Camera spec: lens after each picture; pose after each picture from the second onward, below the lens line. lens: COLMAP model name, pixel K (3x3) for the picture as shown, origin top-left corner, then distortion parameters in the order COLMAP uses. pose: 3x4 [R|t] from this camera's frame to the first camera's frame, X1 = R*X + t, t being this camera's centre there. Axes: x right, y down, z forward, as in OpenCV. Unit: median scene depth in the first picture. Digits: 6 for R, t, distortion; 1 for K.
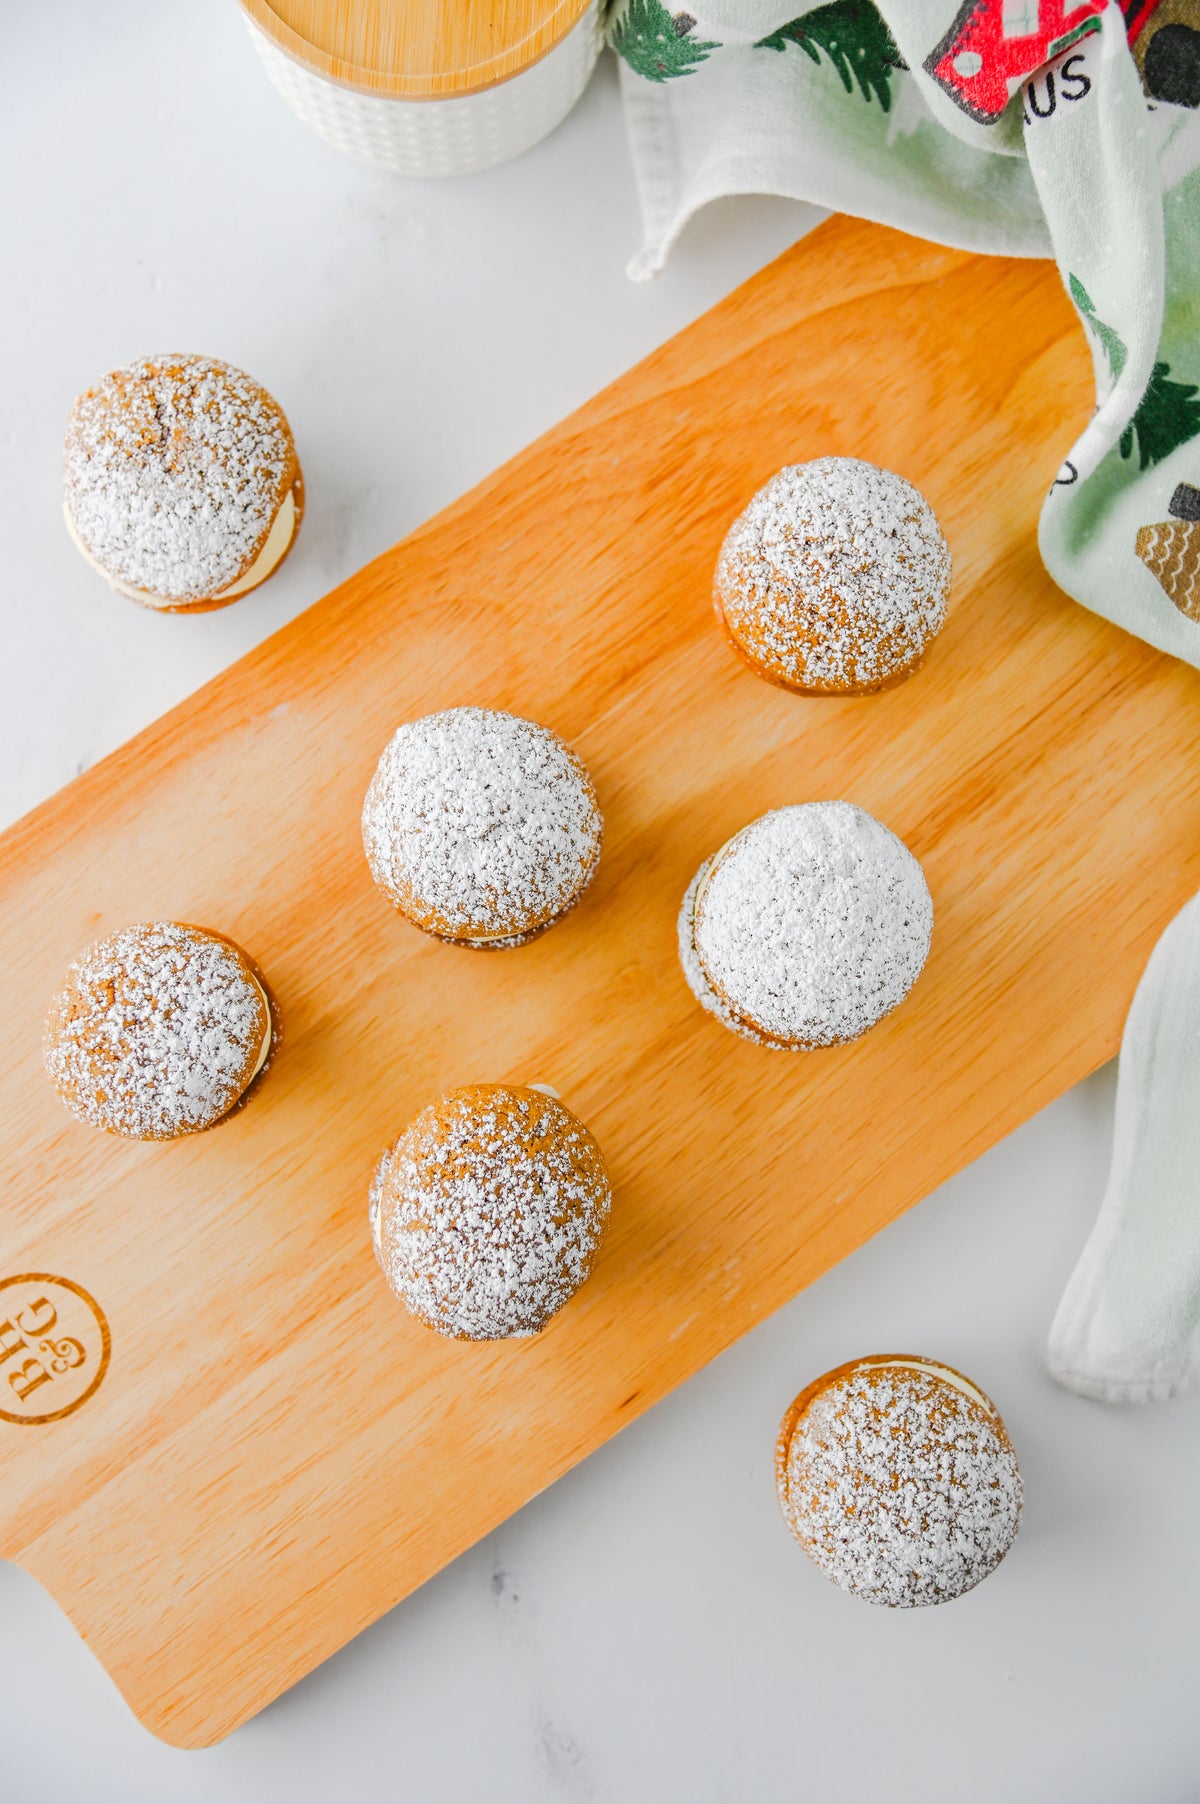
lens RADIAL K [[2389.0, 0, 600.9], [0, 2389.0, 847.3], [0, 0, 1]] dist [0.084390, 0.000000]
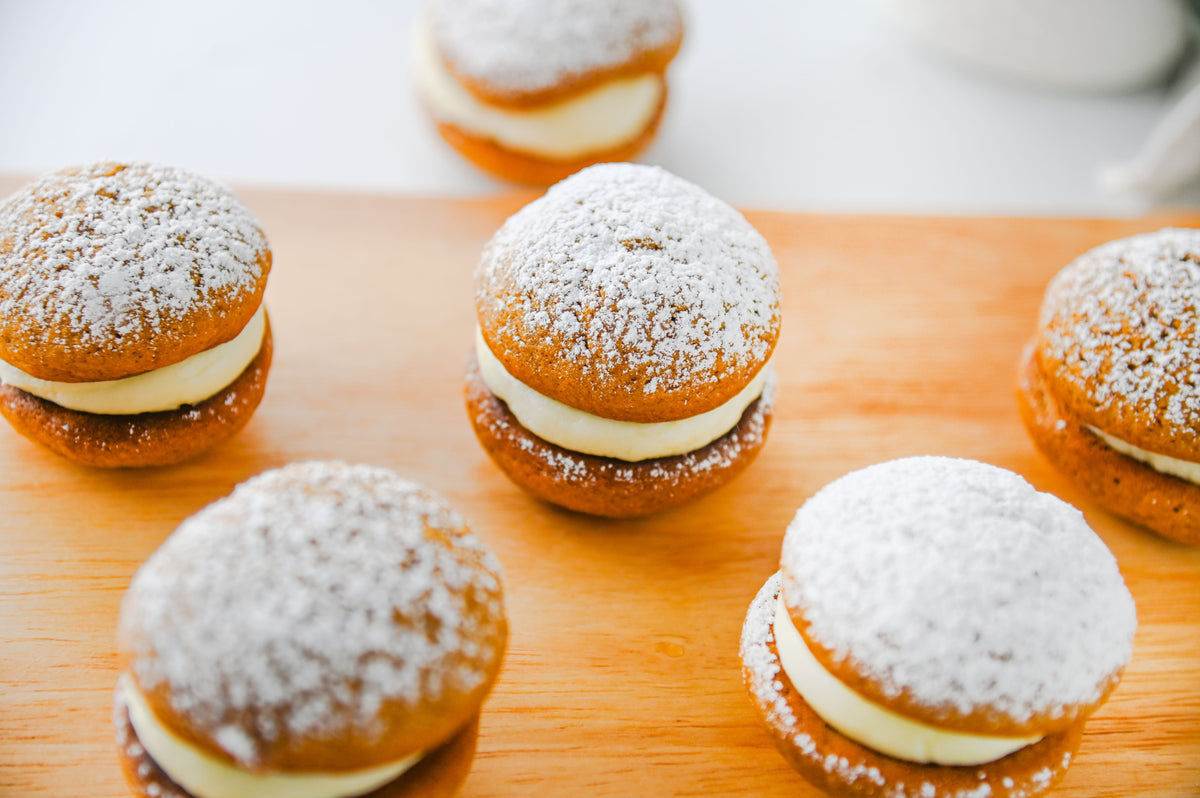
lens RADIAL K [[2320.2, 0, 616.3], [0, 2320.2, 387.5], [0, 0, 1]] dist [0.238679, 0.000000]
pose [[0.828072, 0.432113, -0.357177, 0.222045], [-0.559032, 0.588501, -0.584080, 0.440288], [-0.042189, 0.683334, 0.728886, 0.480758]]
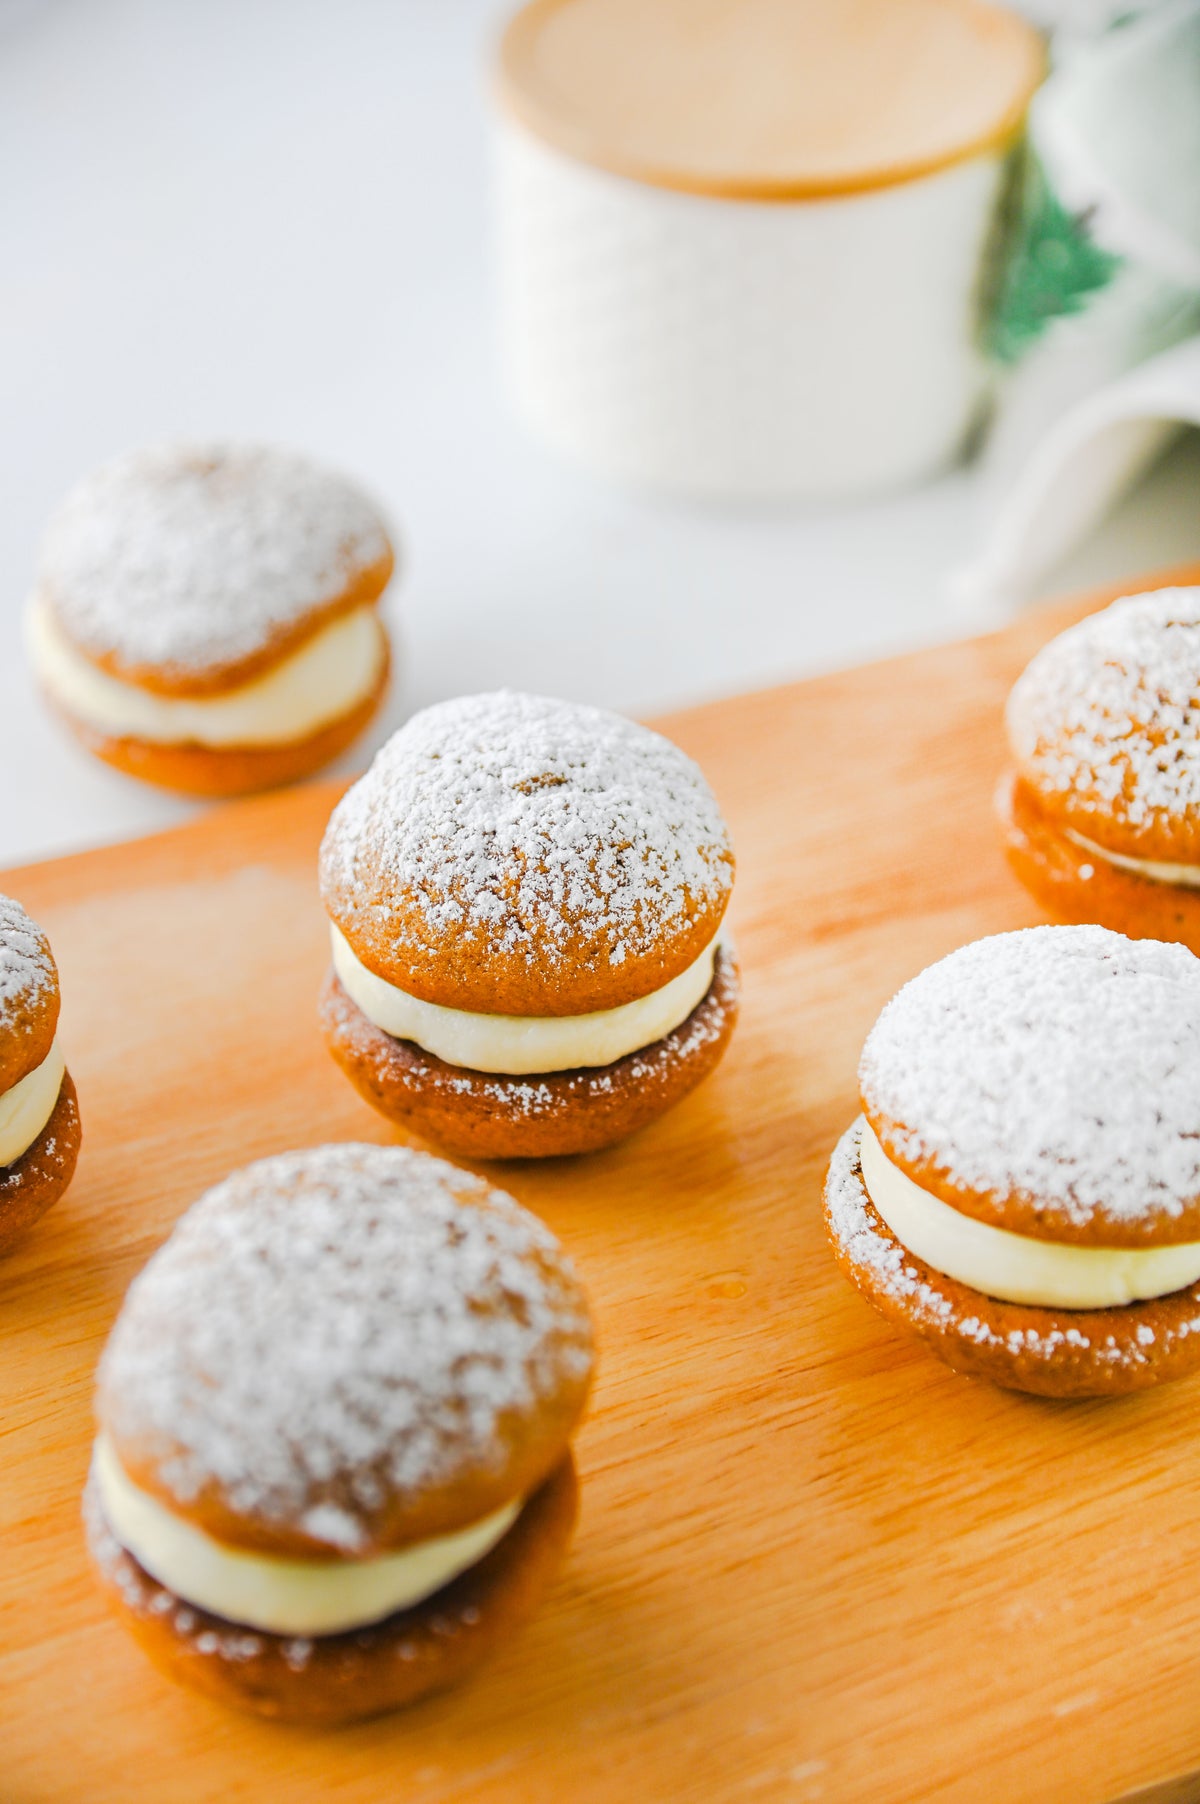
lens RADIAL K [[3488.1, 0, 606.1], [0, 3488.1, 900.8], [0, 0, 1]] dist [0.238679, 0.000000]
pose [[0.970000, 0.149530, -0.191677, 0.128614], [-0.242227, 0.661383, -0.709859, 0.582372], [0.020627, 0.734992, 0.677761, 0.442148]]
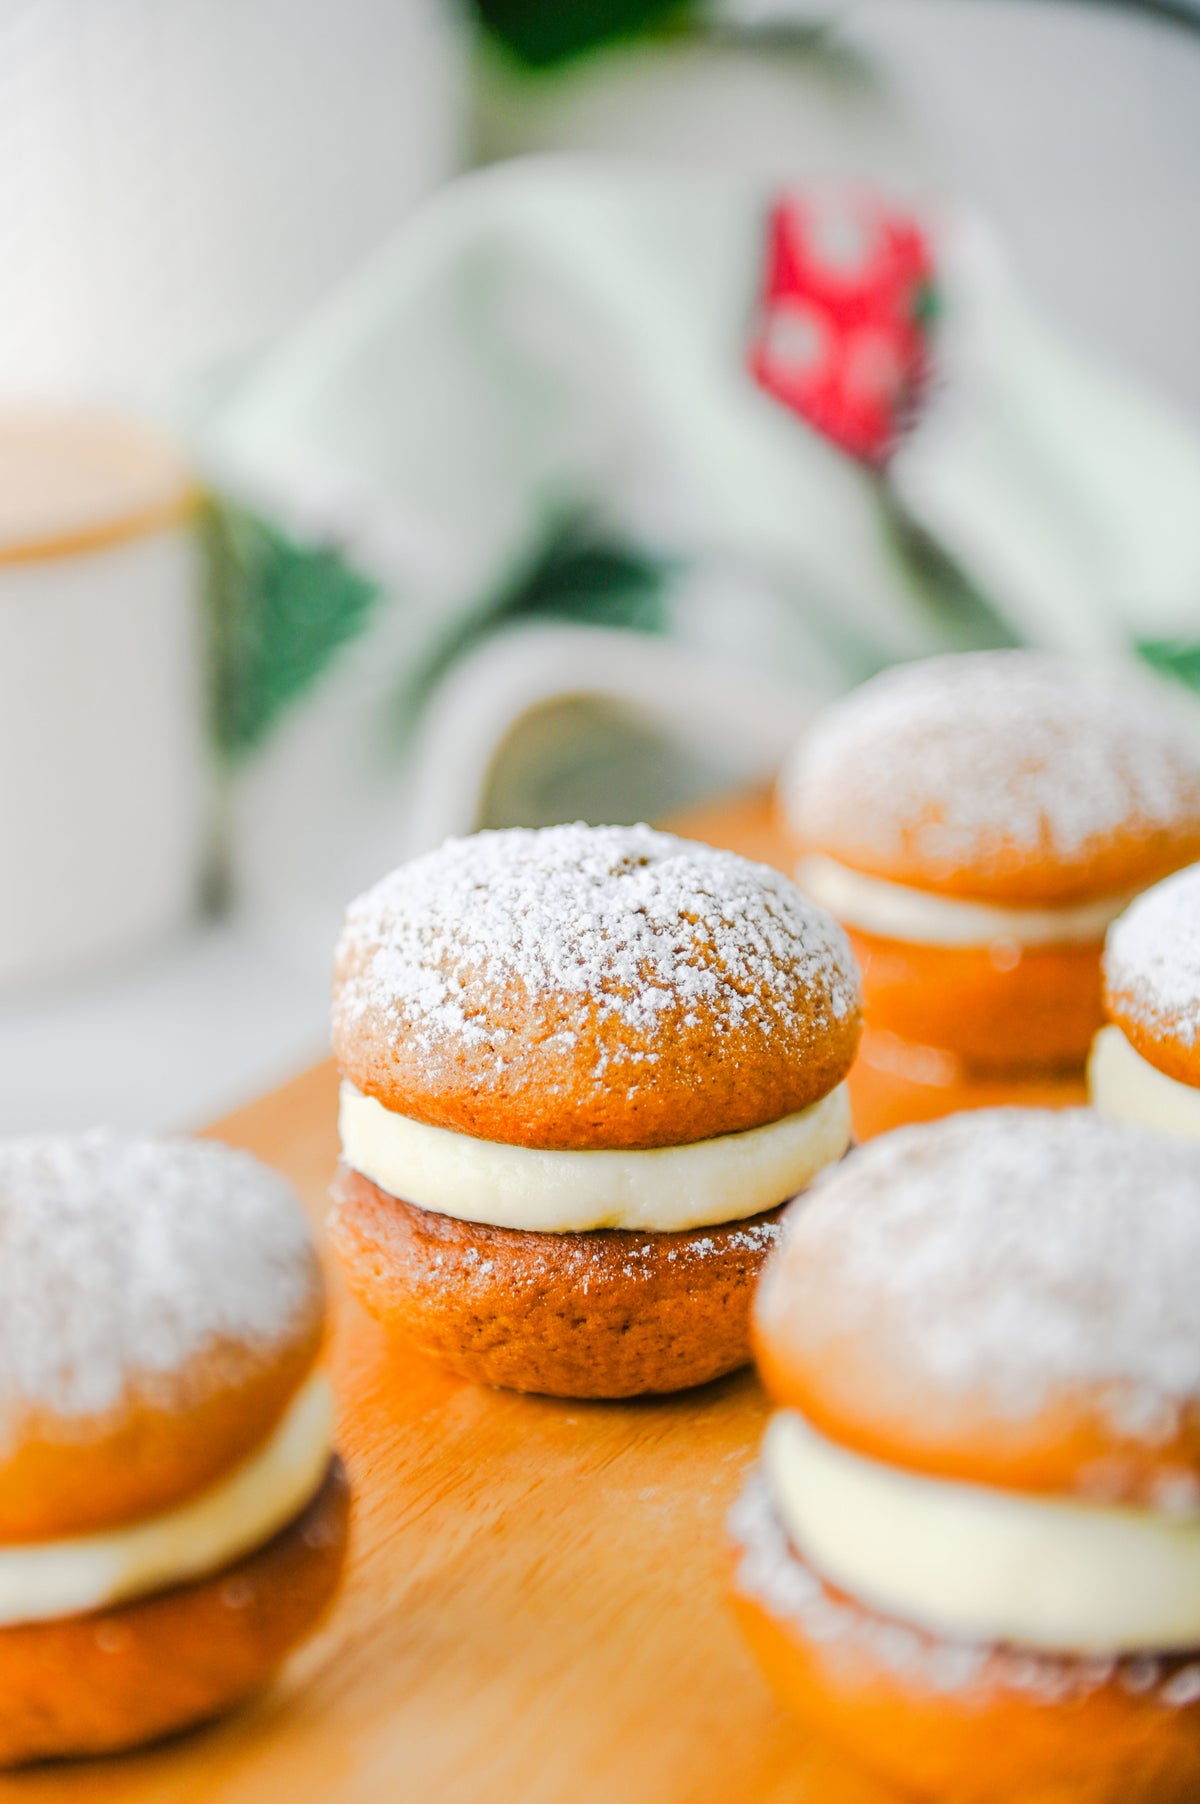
lens RADIAL K [[4478.5, 0, 594.8], [0, 4478.5, 901.3], [0, 0, 1]] dist [0.467992, 0.000000]
pose [[0.906419, -0.146836, 0.396036, -0.376616], [0.422141, 0.346517, -0.837689, 0.678457], [-0.014230, 0.926480, 0.376075, 0.668909]]
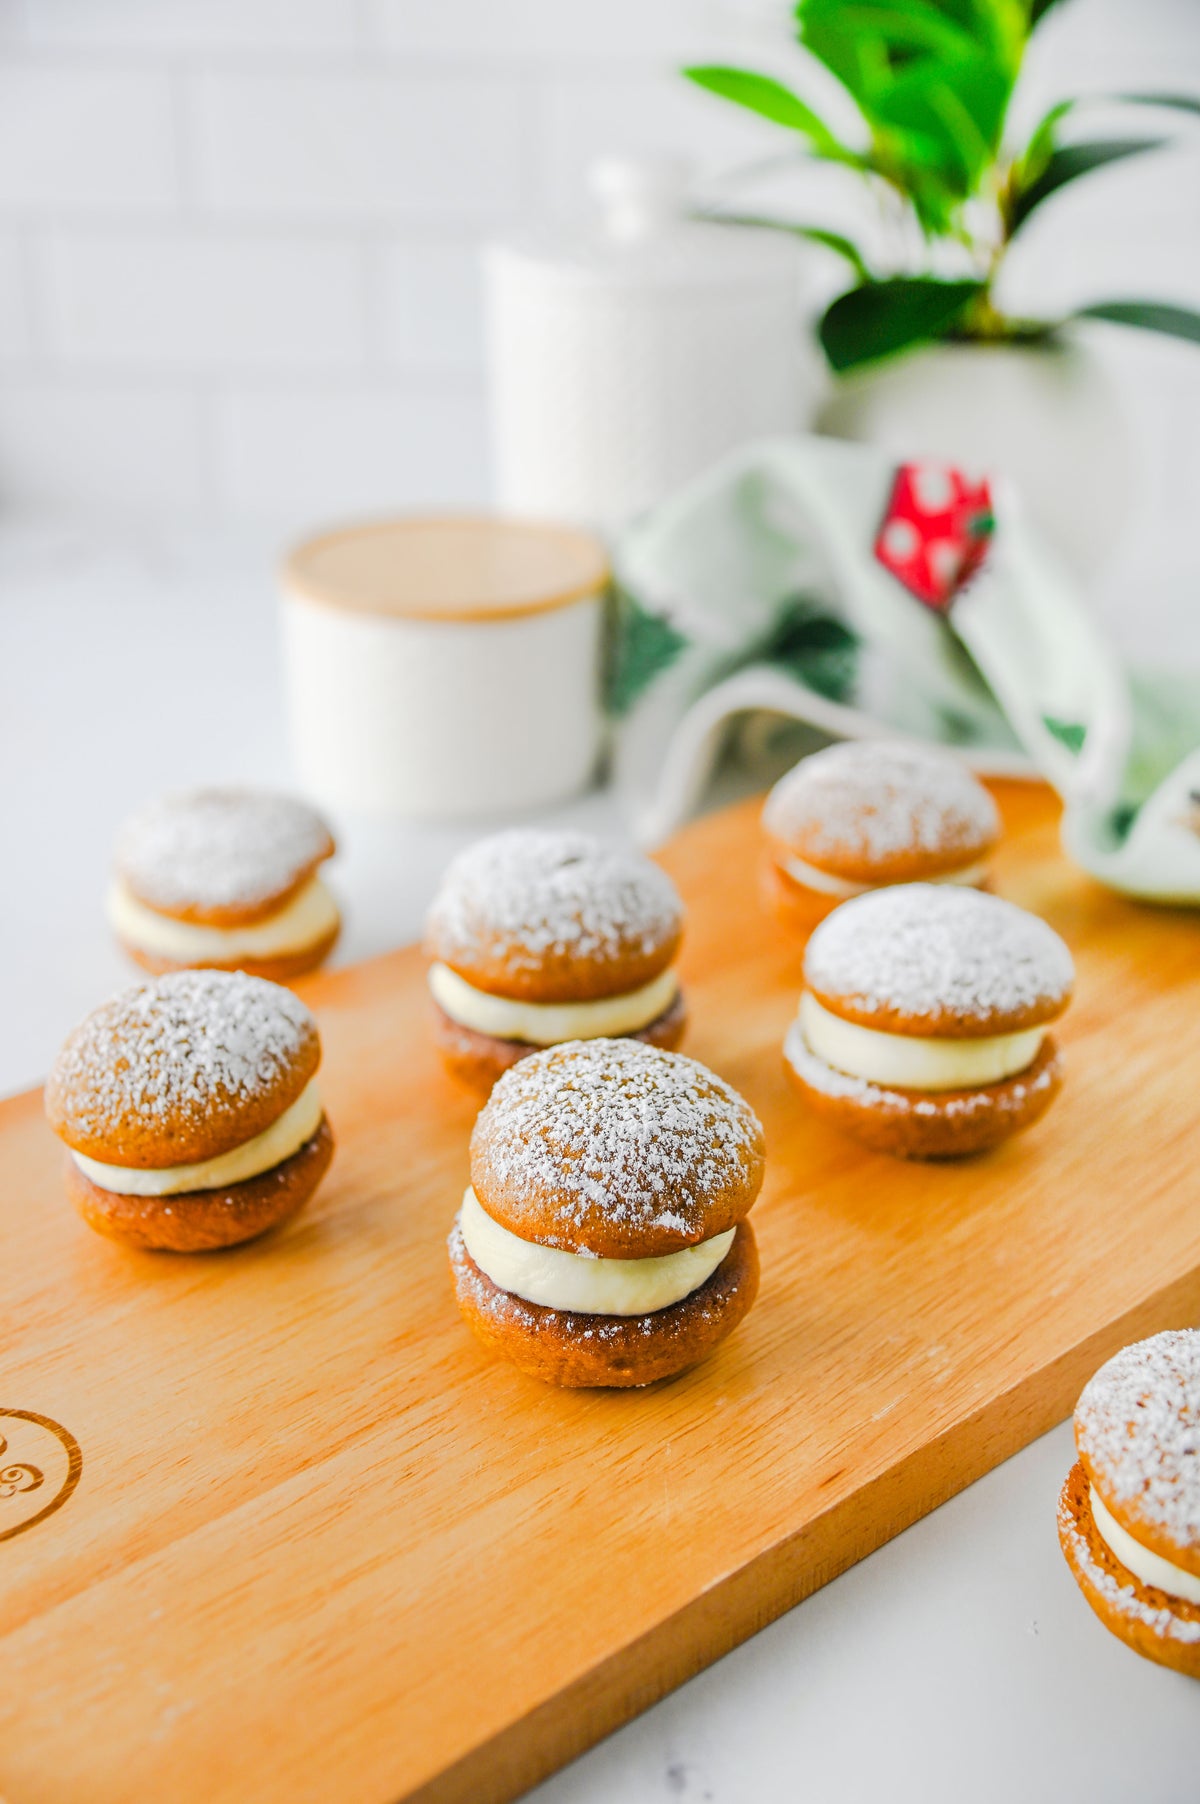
lens RADIAL K [[2343.3, 0, 598.4], [0, 2343.3, 914.7], [0, 0, 1]] dist [0.076083, 0.000000]
pose [[0.995144, -0.049297, 0.085192, -0.110293], [0.098425, 0.503980, -0.858089, 0.759716], [-0.000634, 0.862307, 0.506385, 0.541492]]
